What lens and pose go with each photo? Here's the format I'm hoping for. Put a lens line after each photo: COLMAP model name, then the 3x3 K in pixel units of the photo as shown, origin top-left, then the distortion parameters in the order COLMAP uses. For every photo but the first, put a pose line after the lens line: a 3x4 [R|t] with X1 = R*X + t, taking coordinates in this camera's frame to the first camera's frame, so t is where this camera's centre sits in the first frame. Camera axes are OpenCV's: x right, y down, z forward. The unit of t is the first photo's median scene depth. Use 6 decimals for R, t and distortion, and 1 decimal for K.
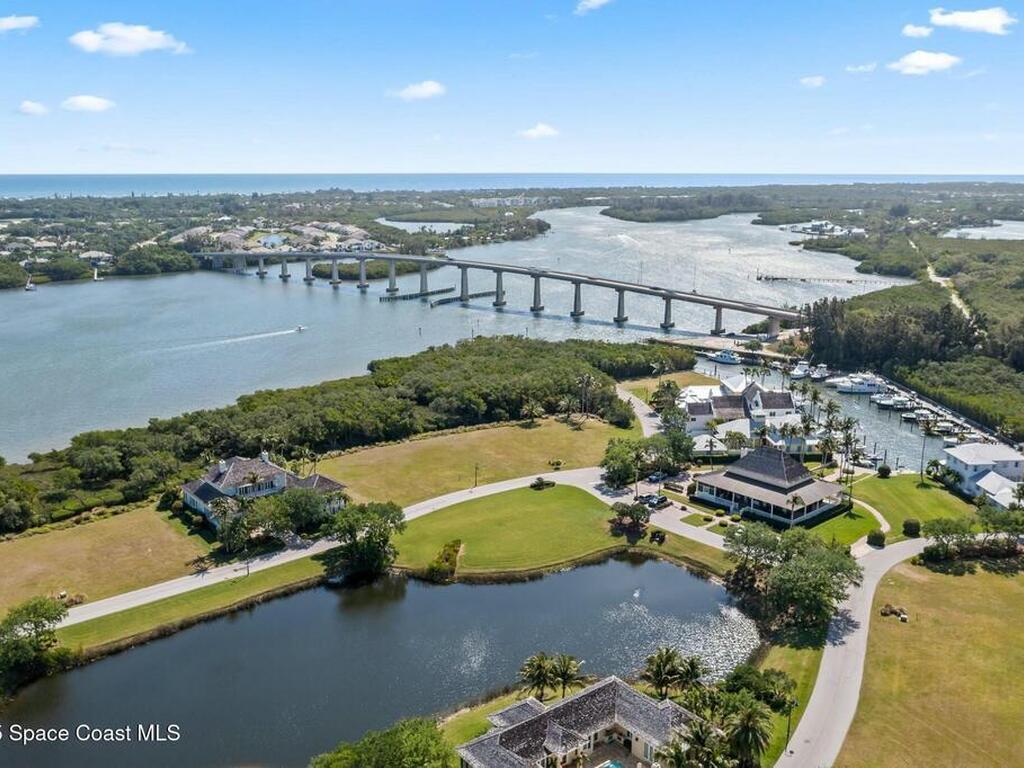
lens RADIAL K [[896.7, 0, 500.7], [0, 896.7, 382.3], [0, 0, 1]] dist [-0.014887, -0.022489]
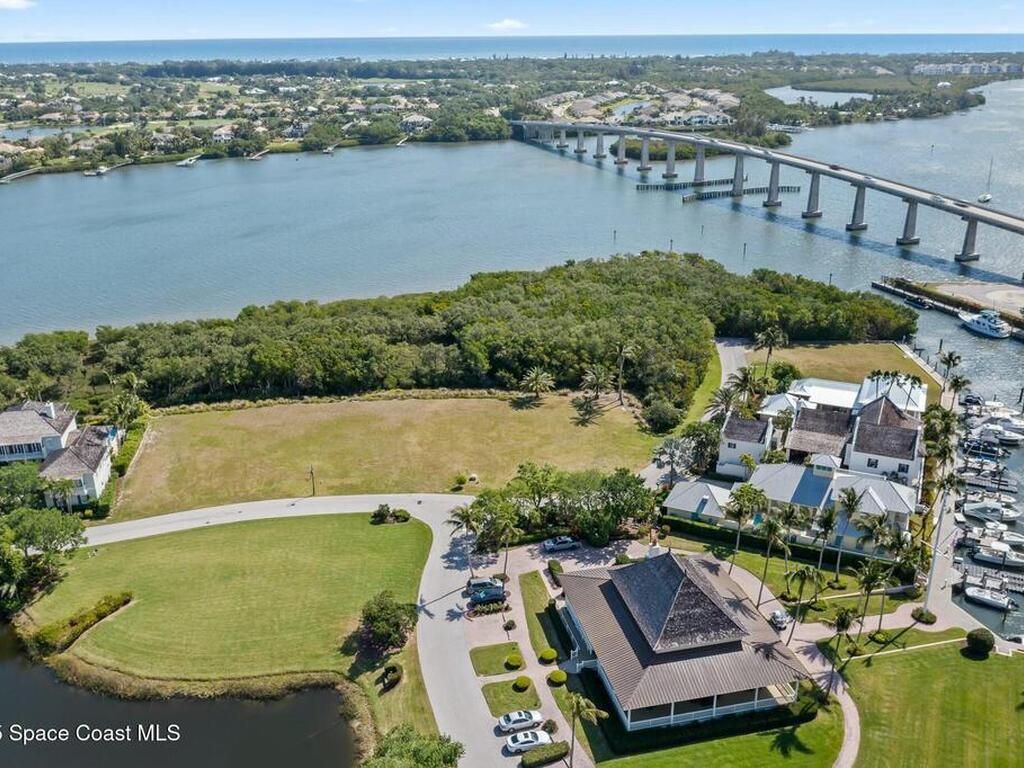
lens RADIAL K [[896.7, 0, 500.7], [0, 896.7, 382.3], [0, 0, 1]] dist [-0.014887, -0.022489]
pose [[0.882695, 0.163259, -0.440676, 0.157437], [-0.099009, 0.981275, 0.165217, -0.040108], [0.459398, -0.102206, 0.882331, 0.183838]]
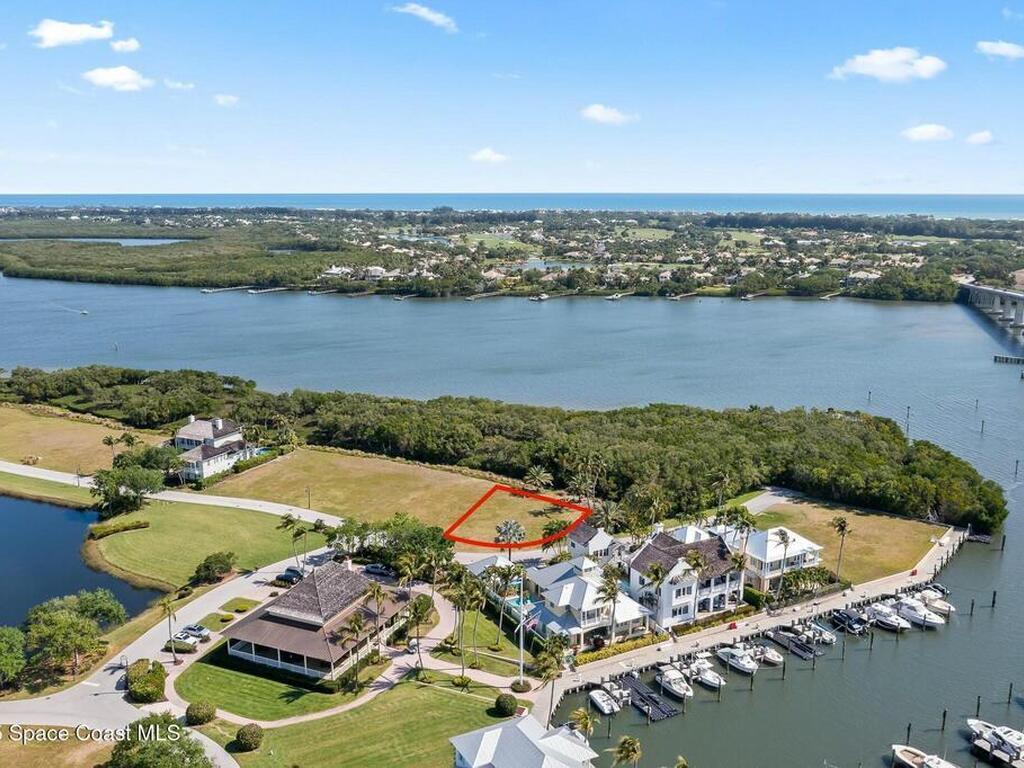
lens RADIAL K [[896.7, 0, 500.7], [0, 896.7, 382.3], [0, 0, 1]] dist [-0.014887, -0.022489]
pose [[0.437375, 0.186692, -0.879687, 0.363318], [-0.205191, 0.973127, 0.104503, -0.067106], [0.875557, 0.134797, 0.463929, 0.281628]]
